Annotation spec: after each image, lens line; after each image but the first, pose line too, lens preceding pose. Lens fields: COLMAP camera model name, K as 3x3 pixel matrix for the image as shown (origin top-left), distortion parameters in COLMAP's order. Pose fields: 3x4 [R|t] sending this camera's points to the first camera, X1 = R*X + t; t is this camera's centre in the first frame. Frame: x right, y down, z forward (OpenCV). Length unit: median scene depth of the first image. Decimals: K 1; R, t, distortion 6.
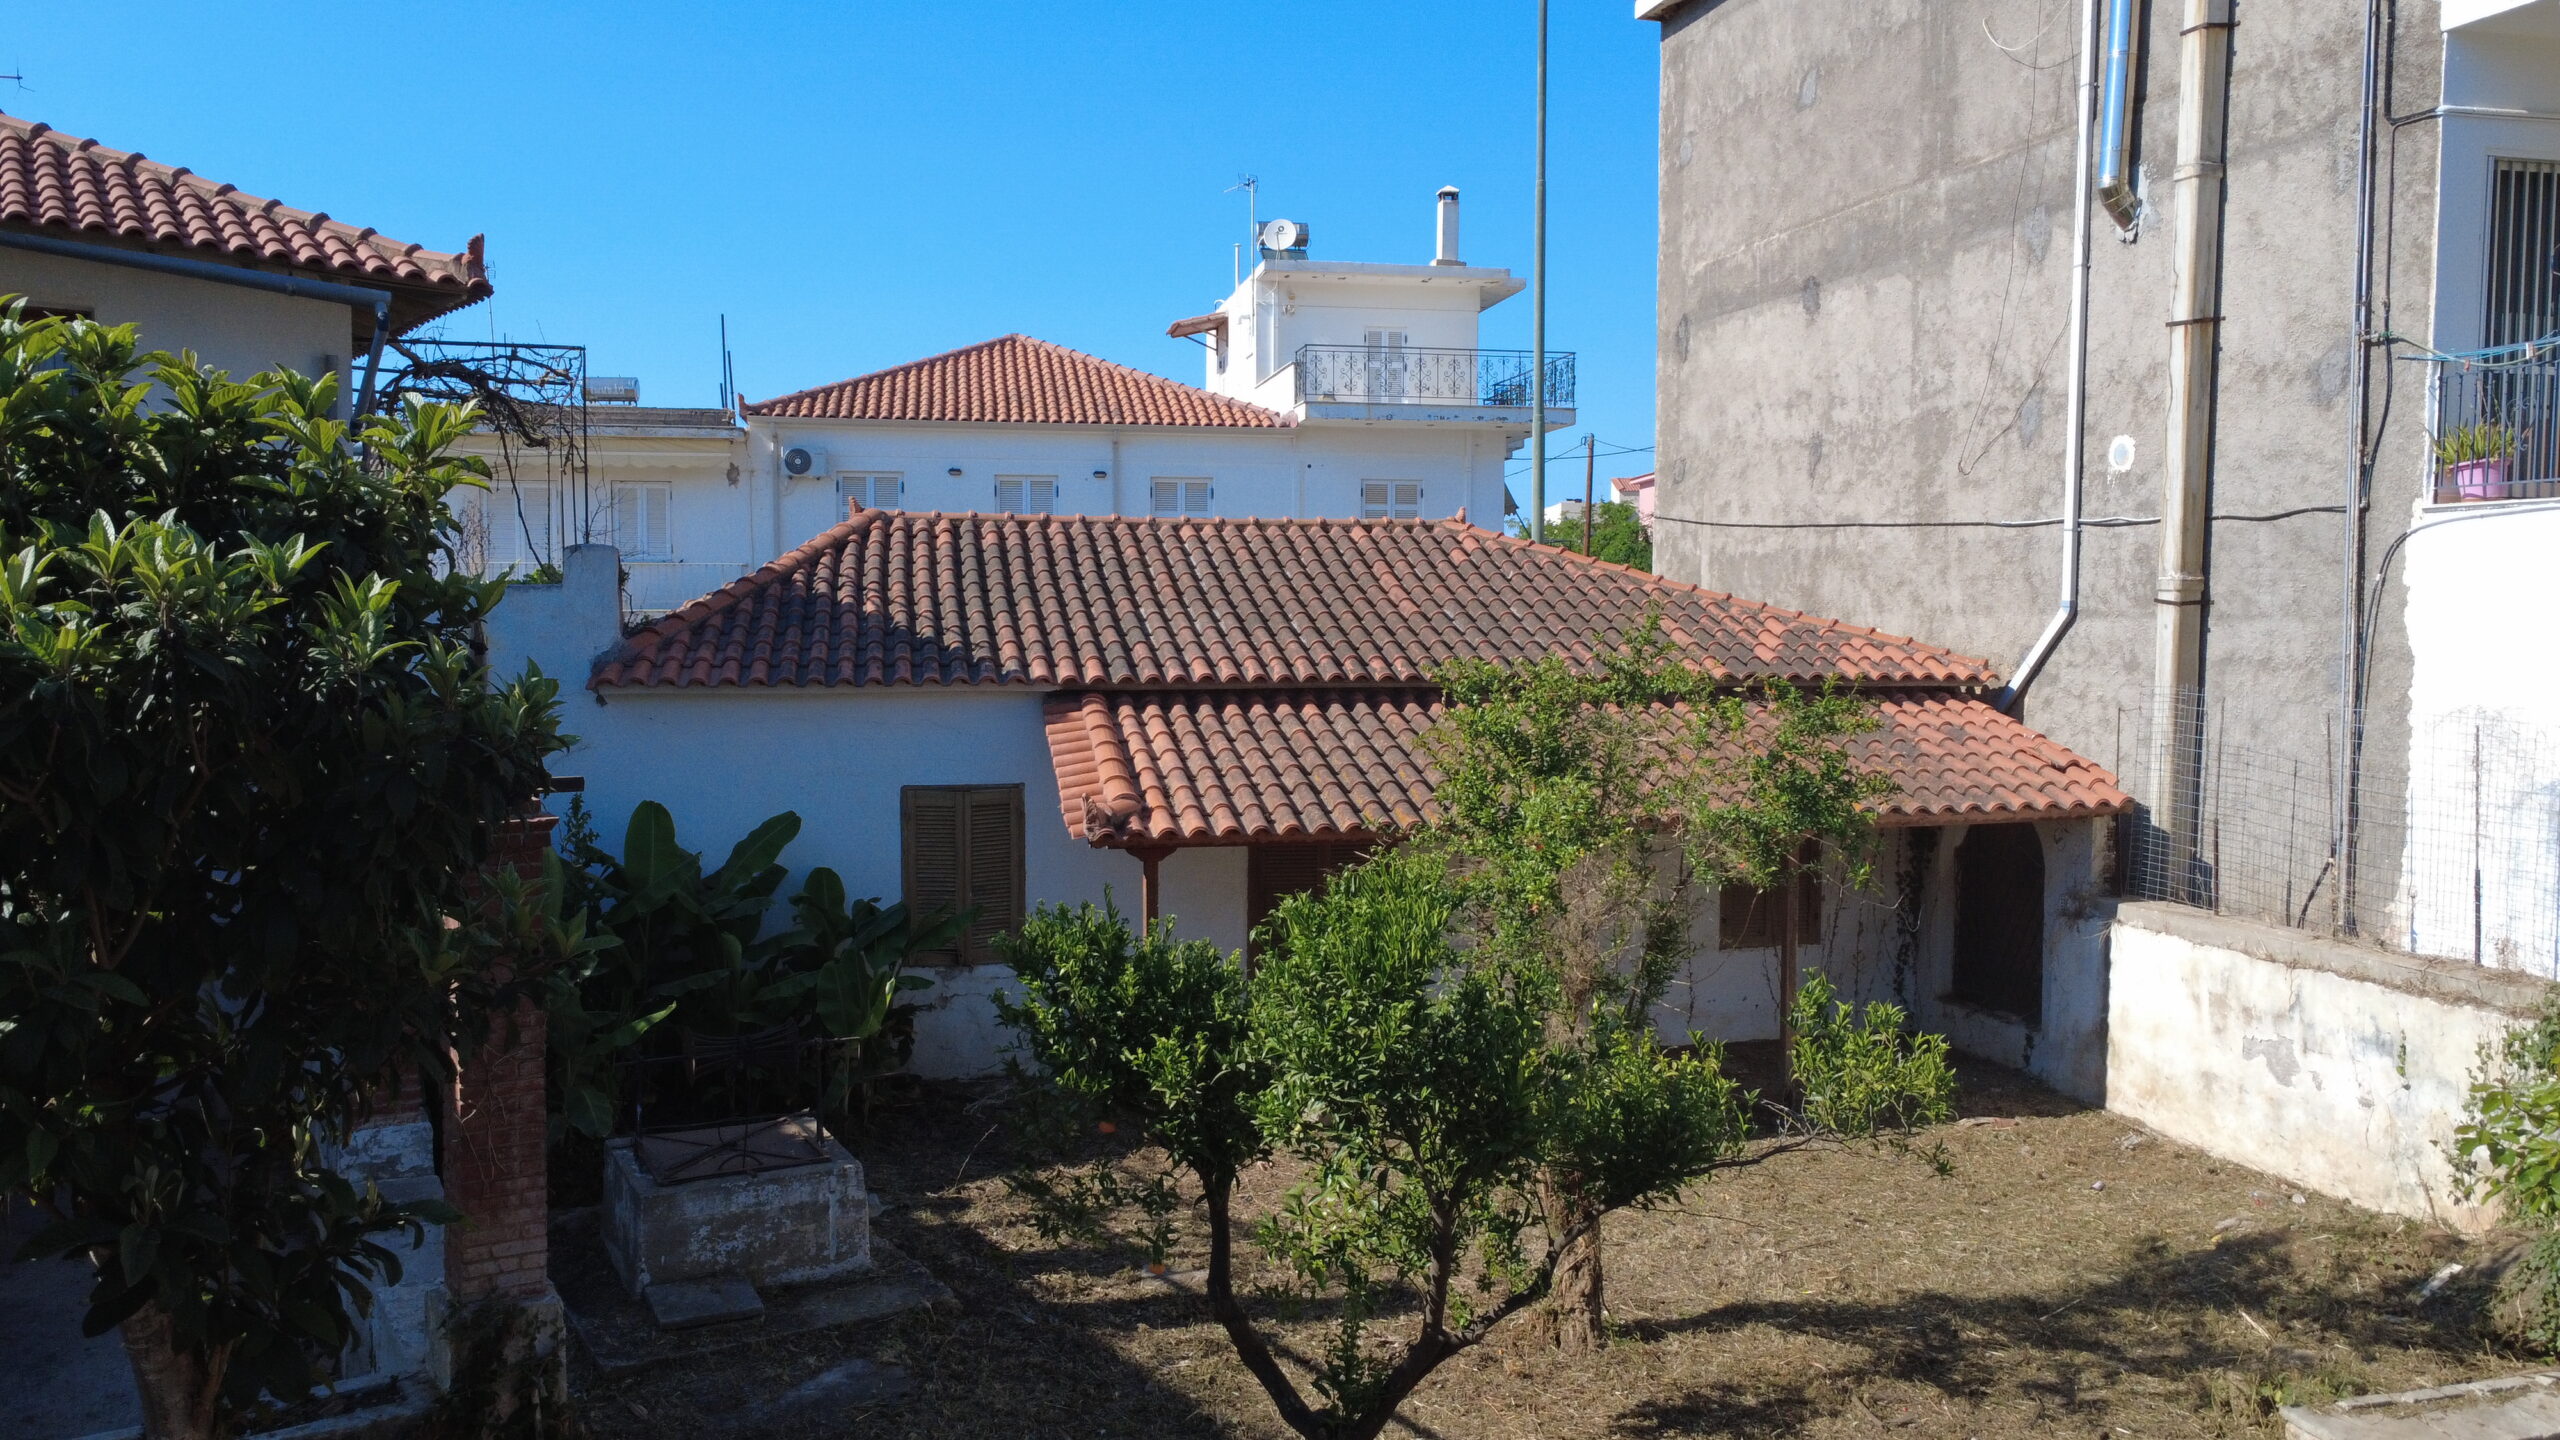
lens RADIAL K [[1931.4, 0, 1280.1], [0, 1931.4, 718.2], [0, 0, 1]] dist [0.004597, -0.003919]
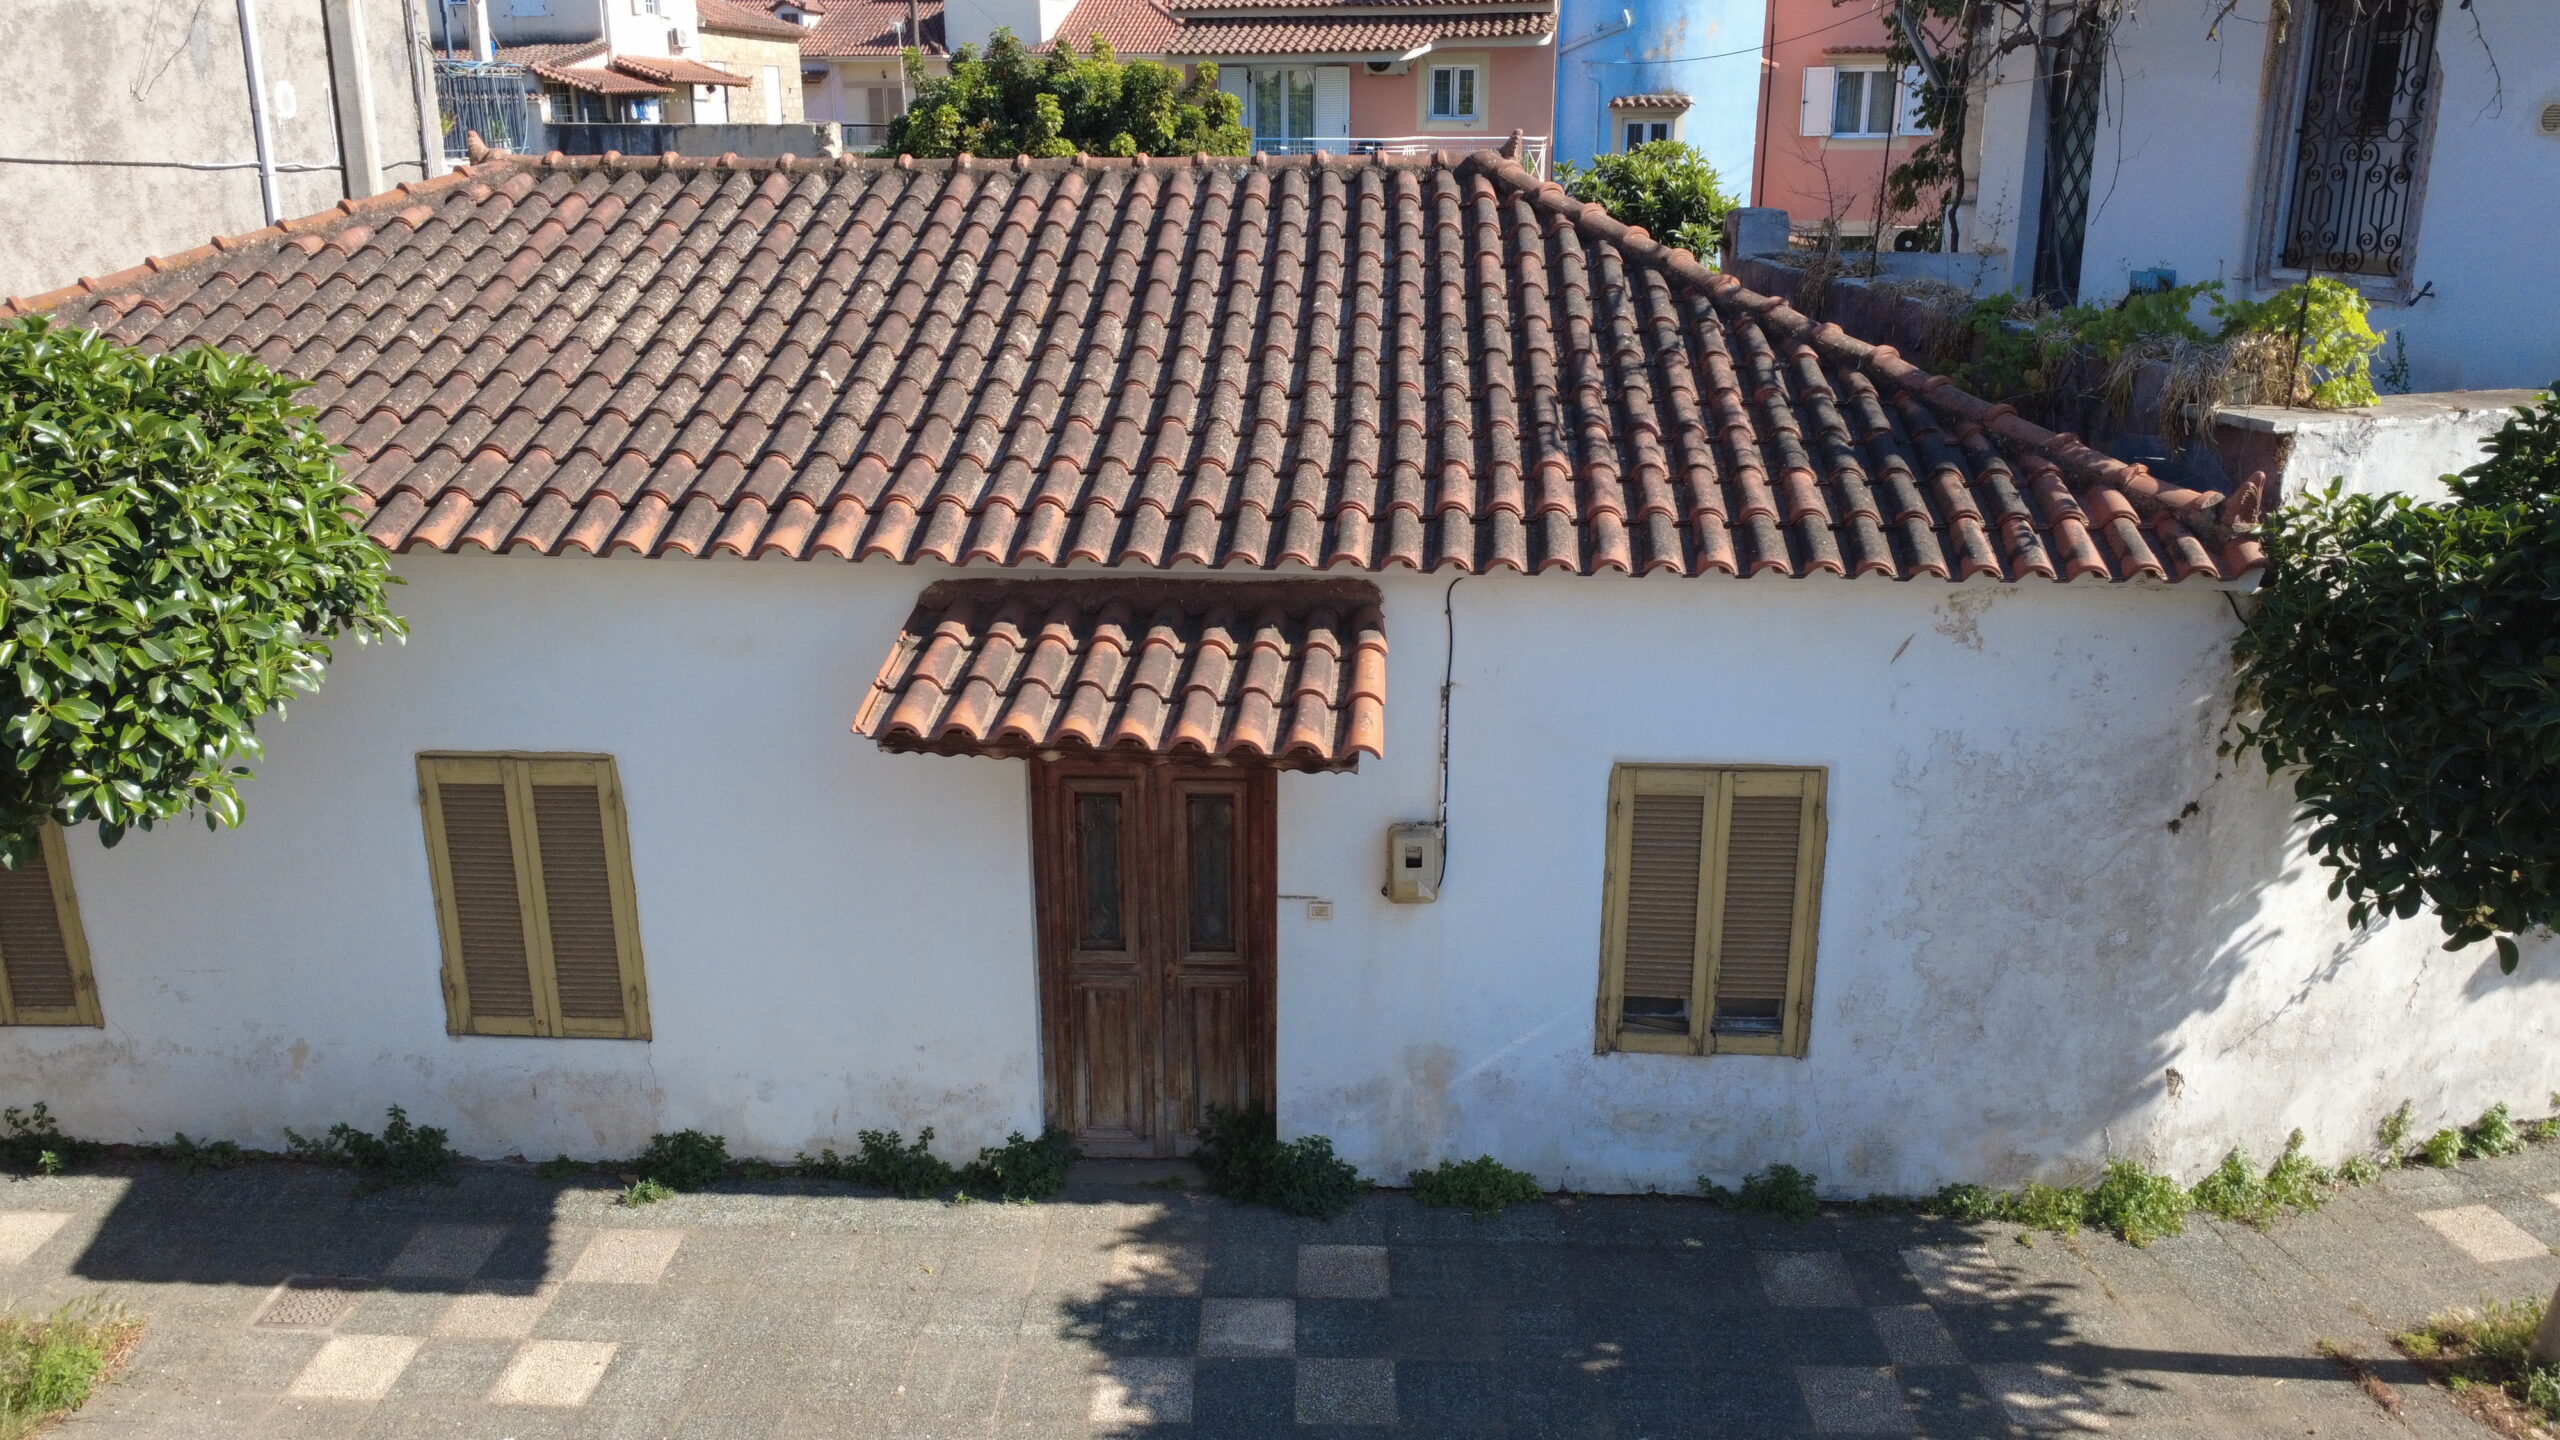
lens RADIAL K [[1931.4, 0, 1283.1], [0, 1931.4, 716.3], [0, 0, 1]] dist [0.004597, -0.003919]
pose [[-0.959899, -0.085335, 0.267043, -0.346635], [0.012907, 0.938085, 0.346164, -0.162234], [-0.280049, 0.335729, -0.899366, 1.718612]]
